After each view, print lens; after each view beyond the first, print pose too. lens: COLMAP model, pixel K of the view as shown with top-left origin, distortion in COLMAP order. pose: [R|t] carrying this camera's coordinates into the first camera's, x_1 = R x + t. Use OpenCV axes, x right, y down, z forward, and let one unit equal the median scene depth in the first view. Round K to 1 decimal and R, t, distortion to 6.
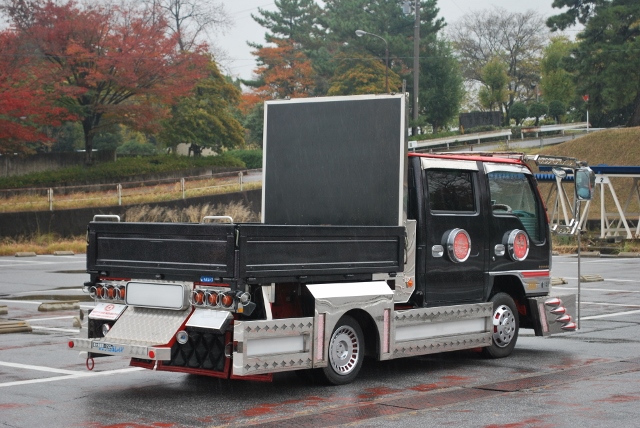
lens RADIAL K [[1383.3, 0, 320.0], [0, 1383.3, 213.3], [0, 0, 1]] dist [-0.028172, 0.000000]
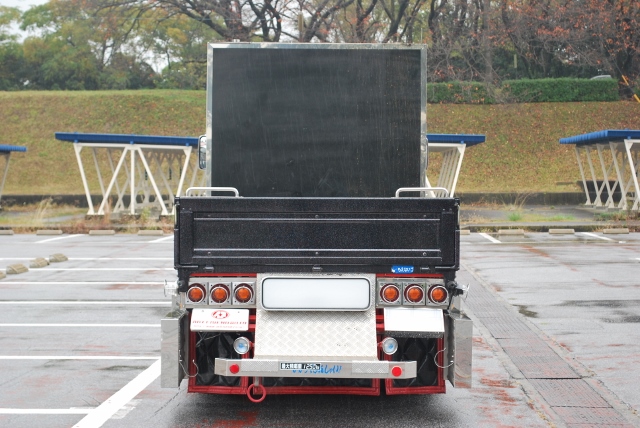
lens RADIAL K [[1383.3, 0, 320.0], [0, 1383.3, 213.8], [0, 0, 1]] dist [-0.028172, 0.000000]
pose [[0.762781, -0.015292, 0.646476, -0.604285], [0.002631, 0.999785, 0.020545, 0.000288], [-0.646652, -0.013971, 0.762657, 0.422606]]
